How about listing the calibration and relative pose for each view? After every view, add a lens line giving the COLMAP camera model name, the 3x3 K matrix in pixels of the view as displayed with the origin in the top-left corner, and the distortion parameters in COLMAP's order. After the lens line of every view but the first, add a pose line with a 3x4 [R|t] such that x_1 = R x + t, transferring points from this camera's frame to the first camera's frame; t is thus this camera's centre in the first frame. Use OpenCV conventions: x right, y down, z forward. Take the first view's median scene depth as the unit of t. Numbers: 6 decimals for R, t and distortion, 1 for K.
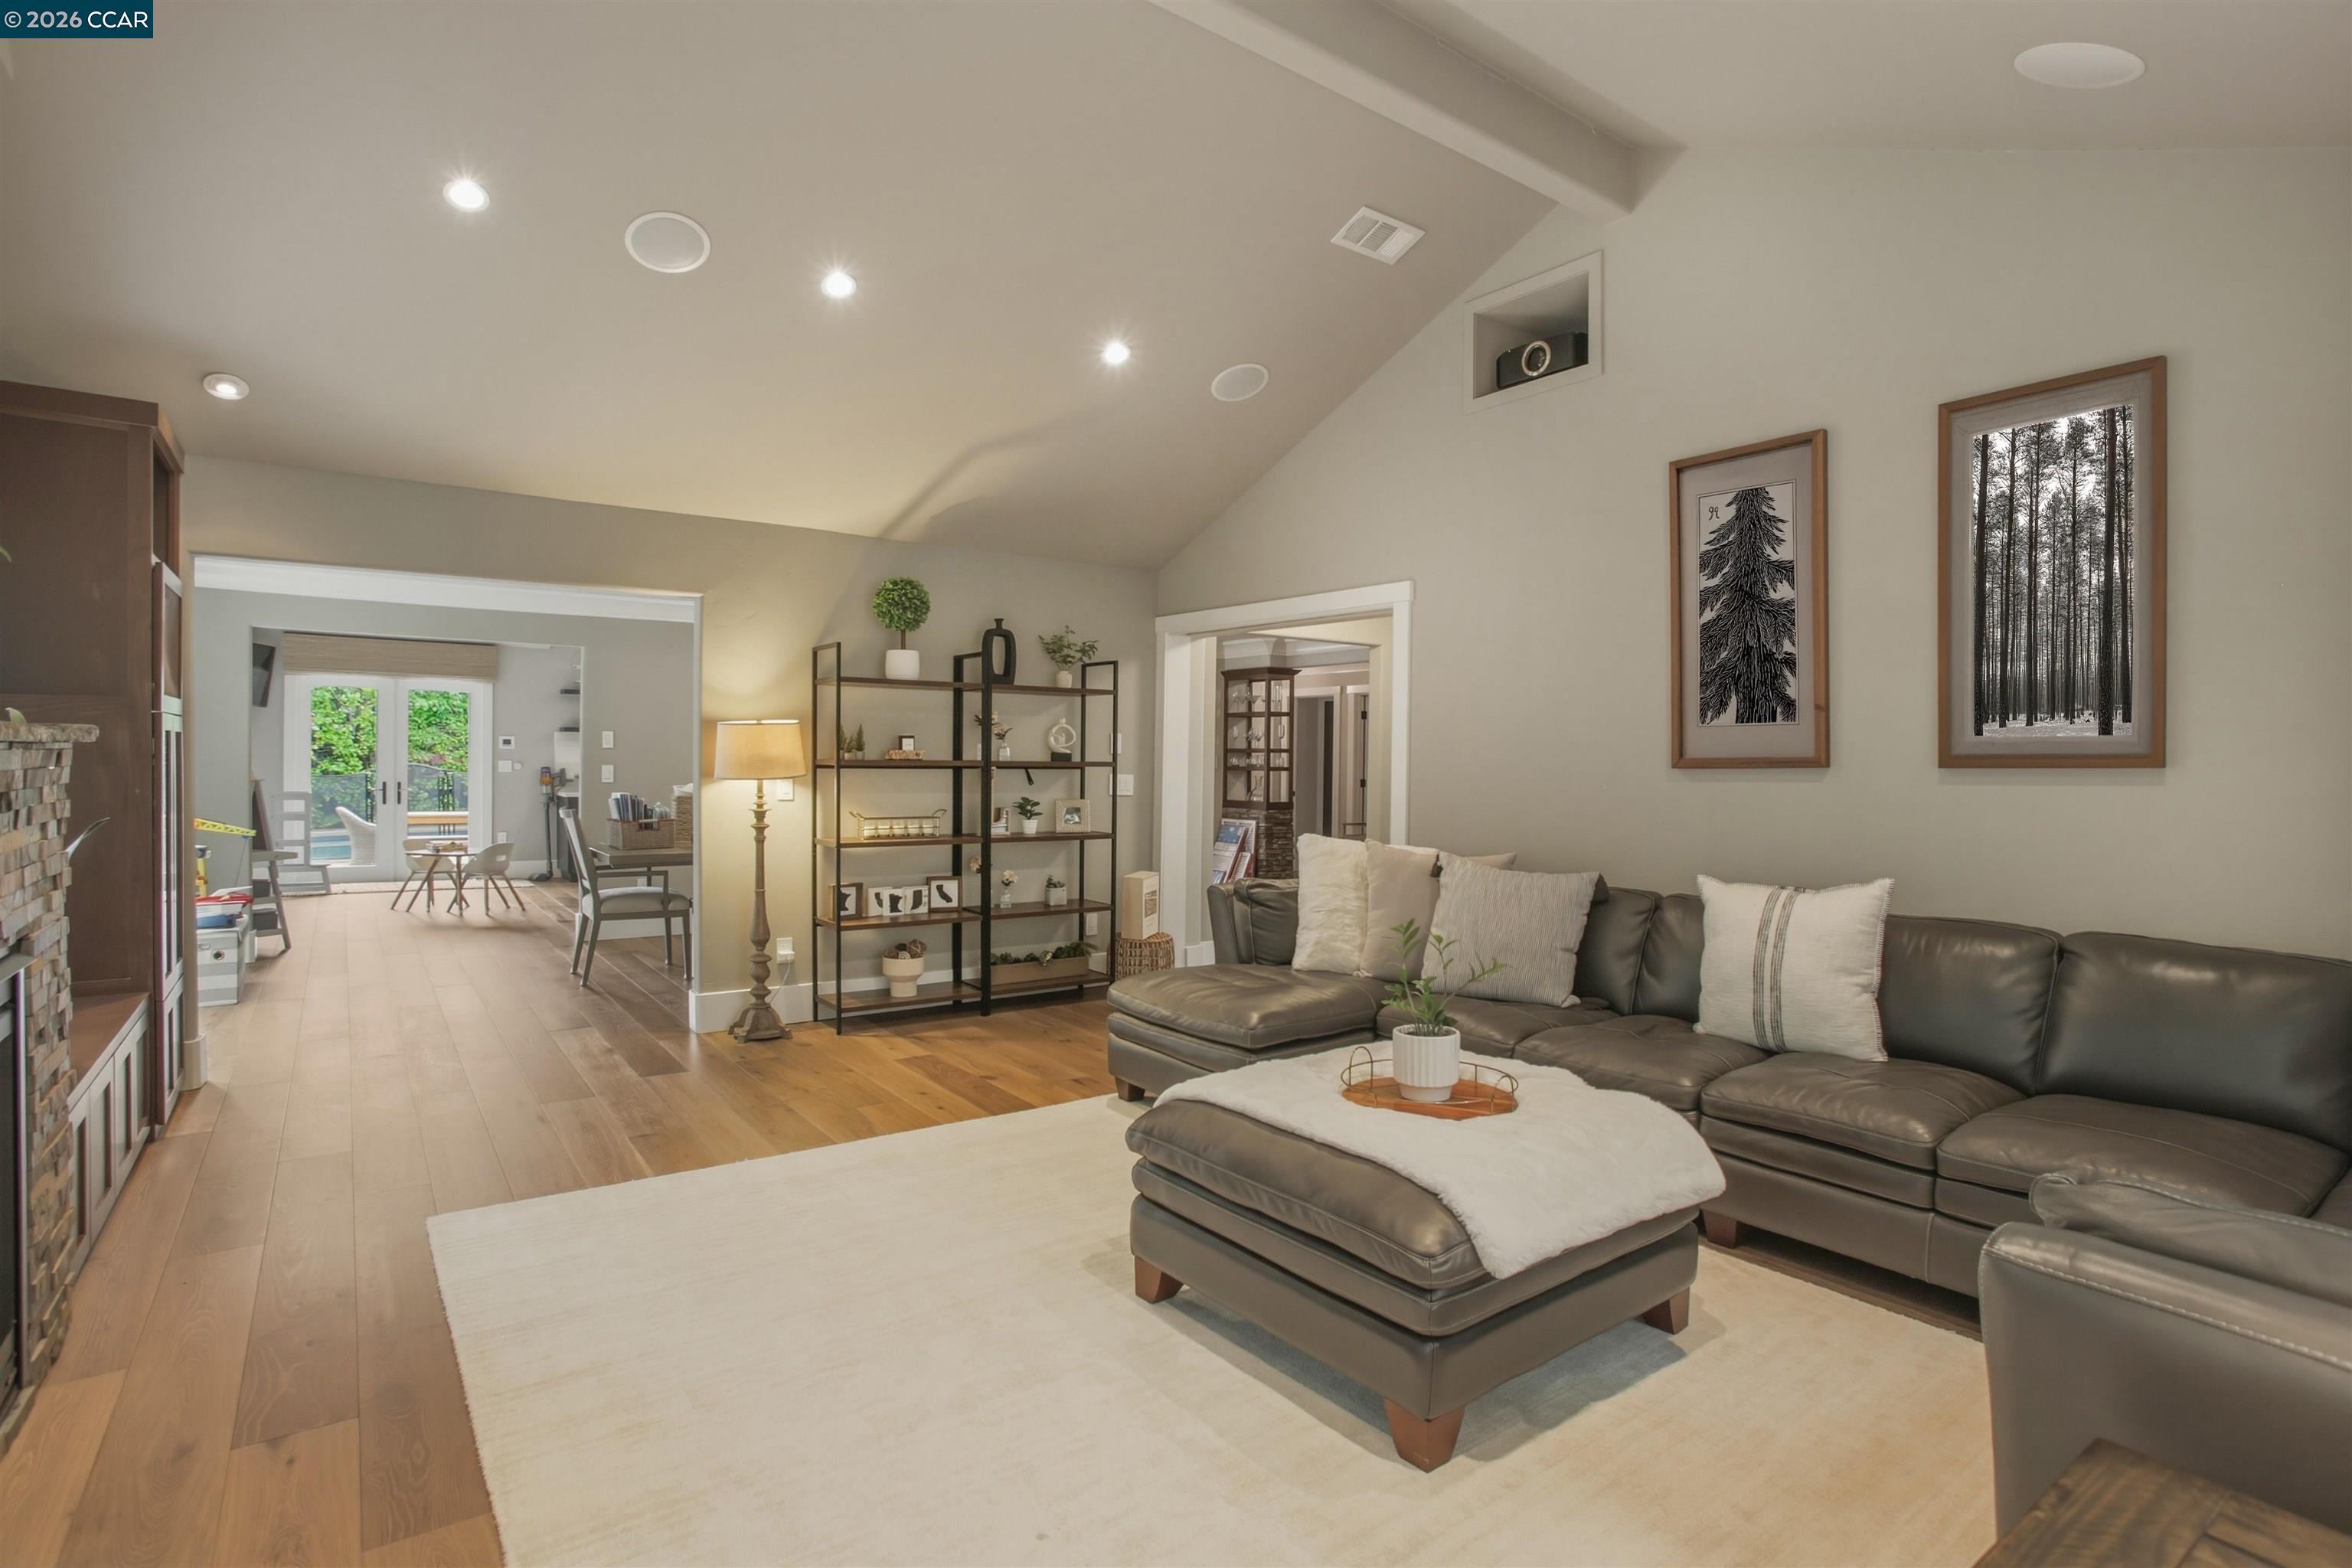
lens RADIAL K [[1159.5, 0, 1167.1], [0, 1159.5, 760.3], [0, 0, 1]] dist [-0.053851, 0.000704]
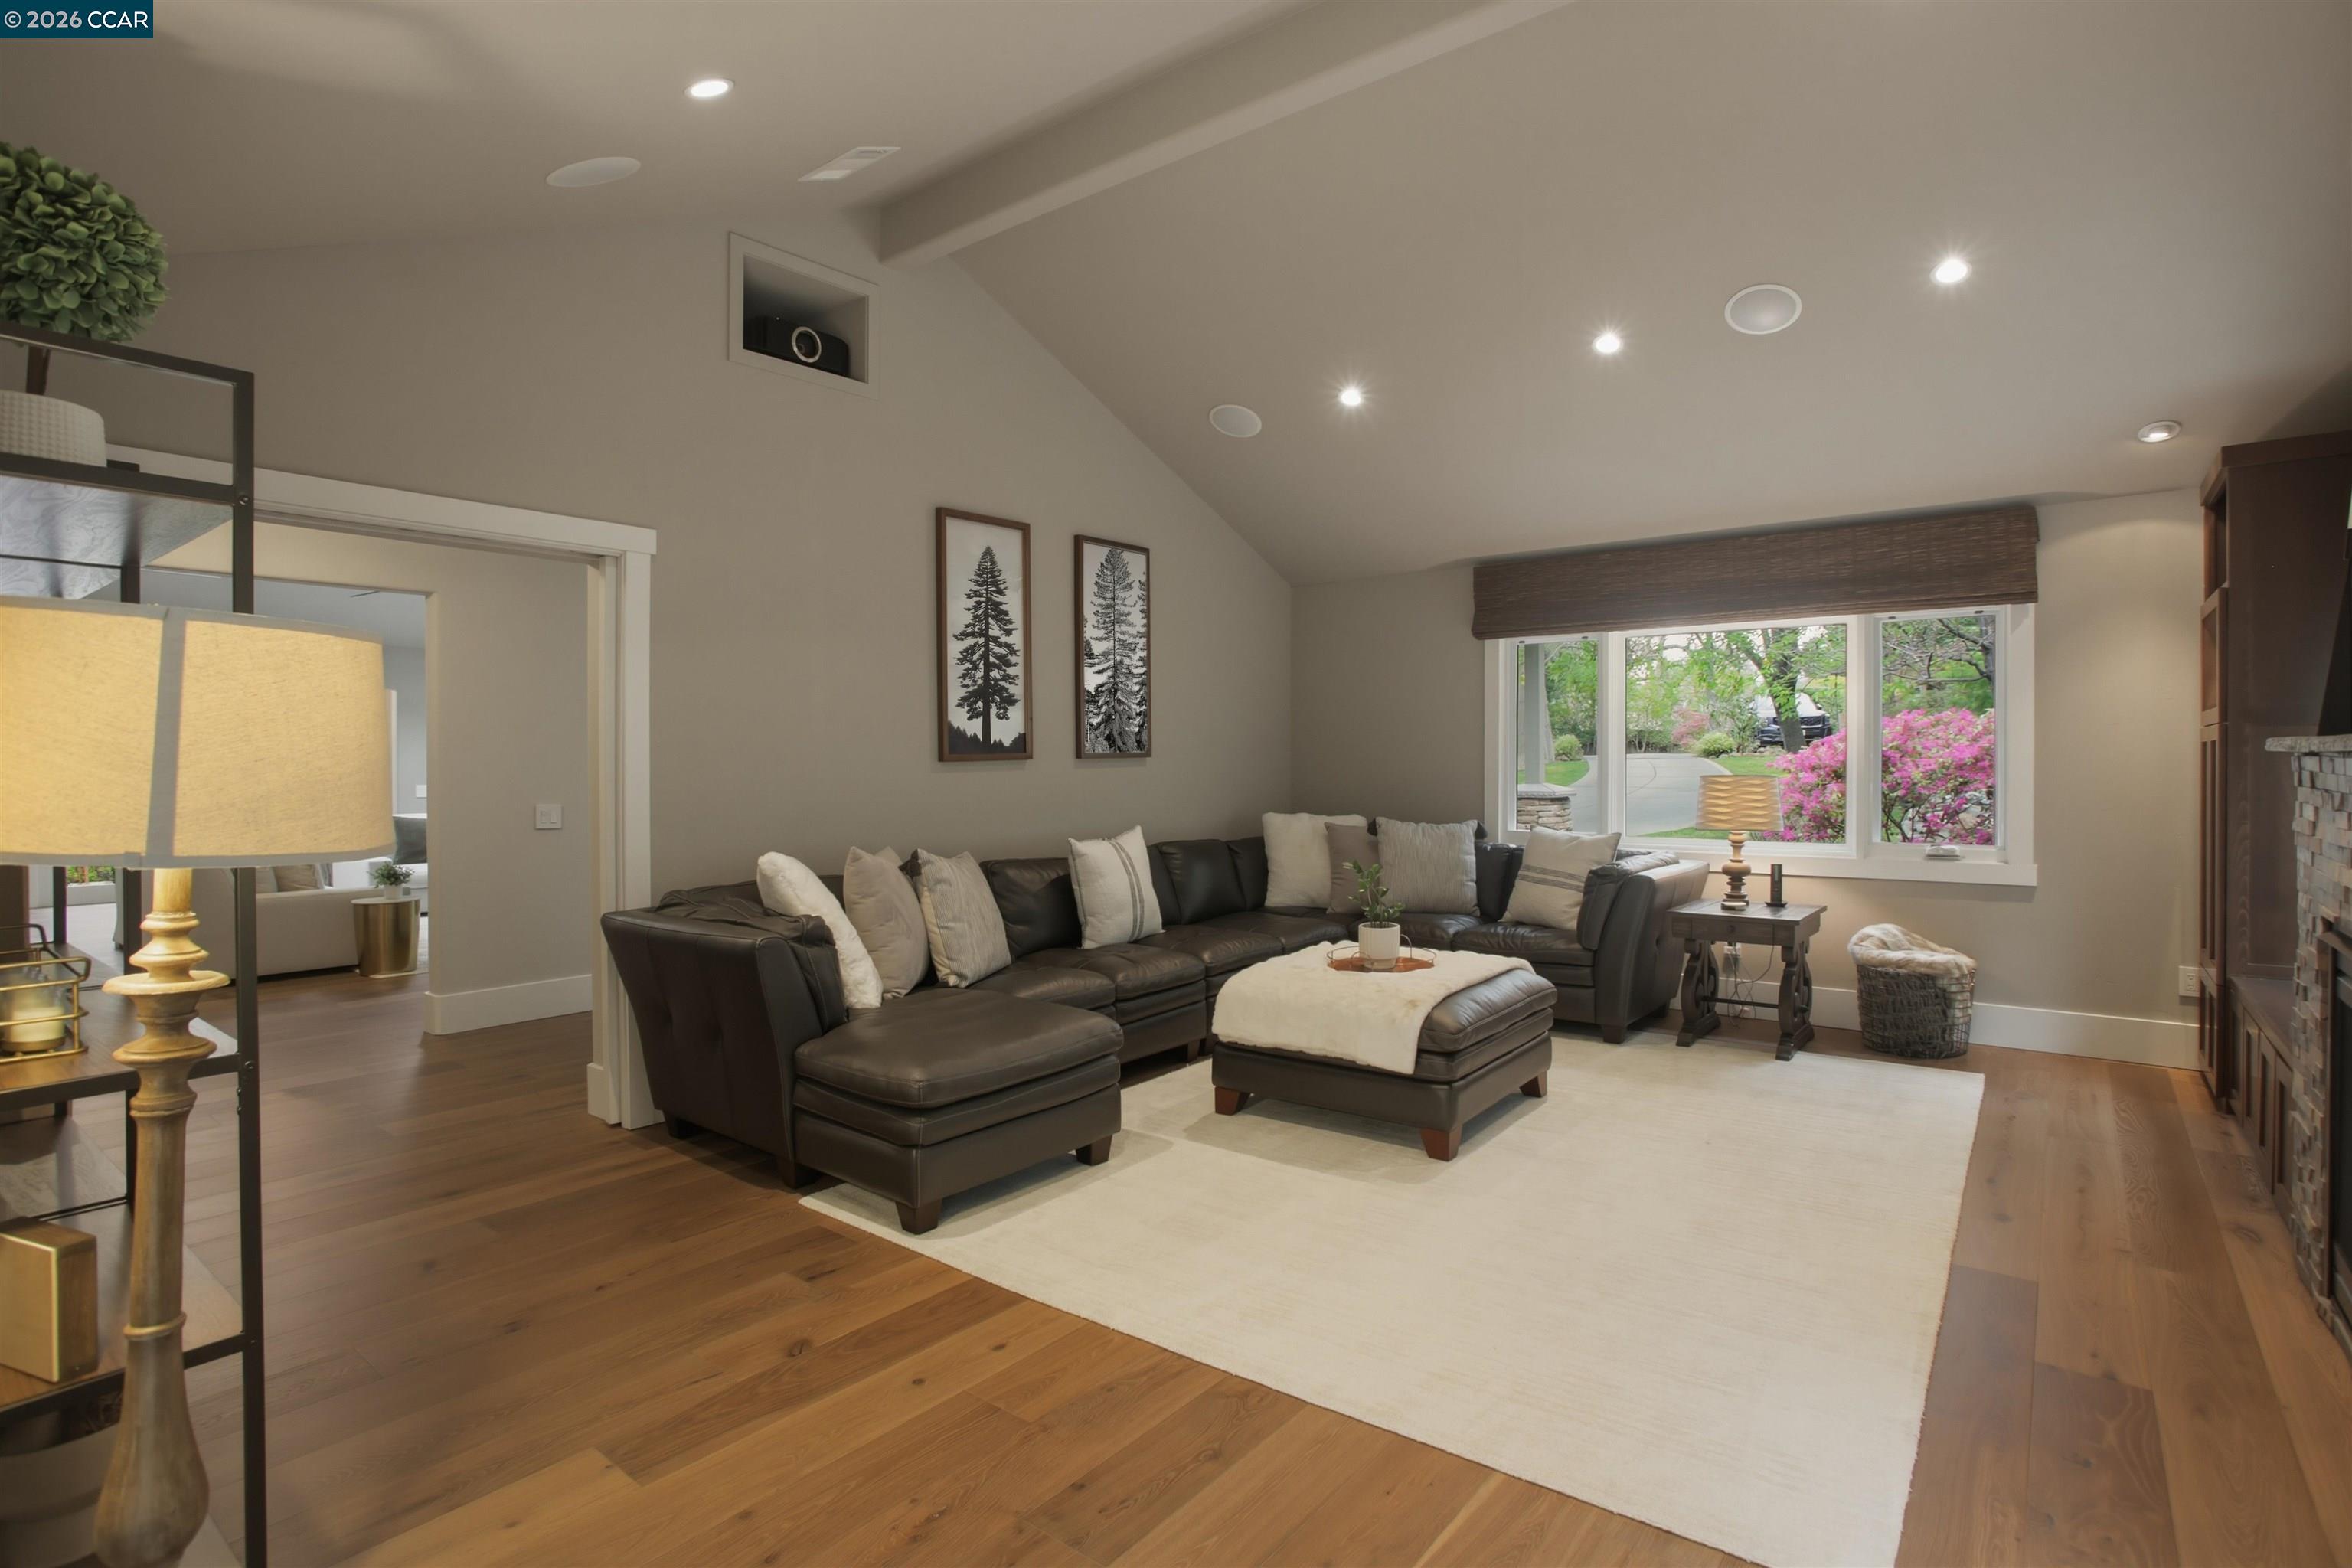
lens RADIAL K [[1159.5, 0, 1167.1], [0, 1159.5, 760.3], [0, 0, 1]] dist [-0.053851, 0.000704]
pose [[-0.261338, -0.011760, 0.965176, -0.794718], [-0.002959, 0.999931, 0.011382, -0.009703], [-0.965243, 0.000118, -0.261354, 1.080892]]
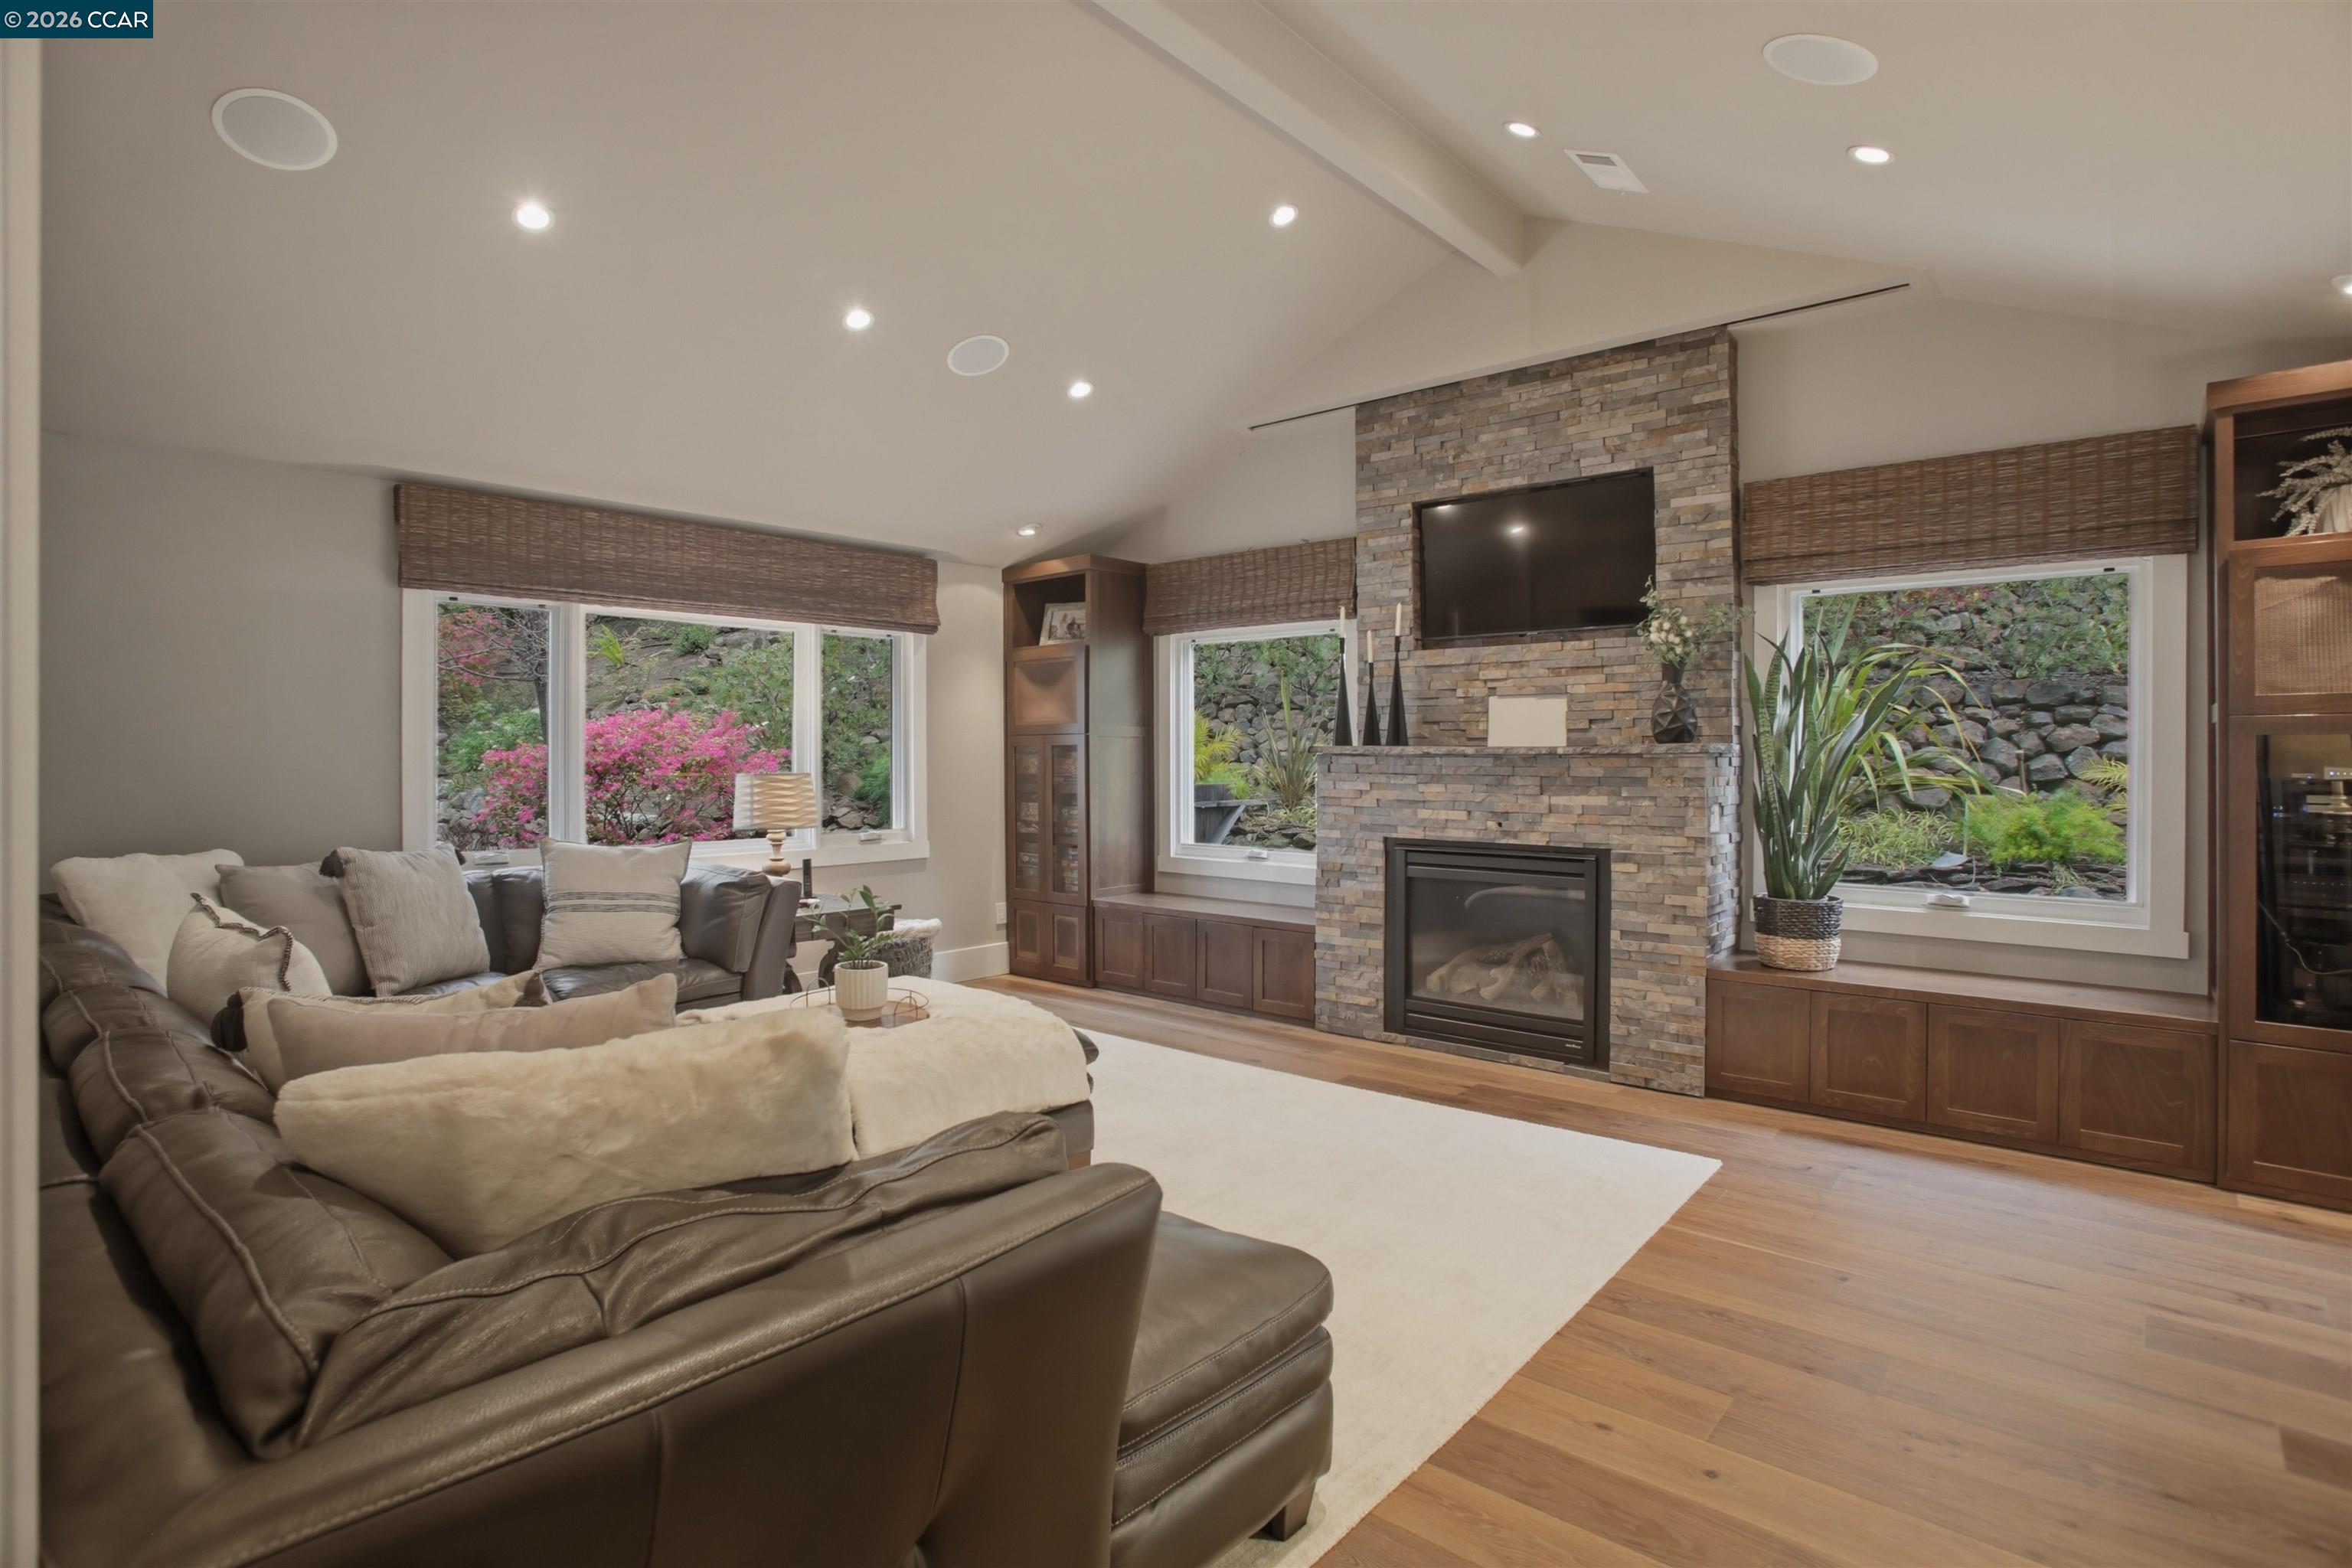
lens RADIAL K [[1159.5, 0, 1167.1], [0, 1159.5, 760.3], [0, 0, 1]] dist [-0.053851, 0.000704]
pose [[-0.977284, -0.010706, -0.211665, 0.106919], [-0.010159, 0.999942, -0.003671, 0.005042], [0.211692, -0.001438, -0.977335, 1.469855]]
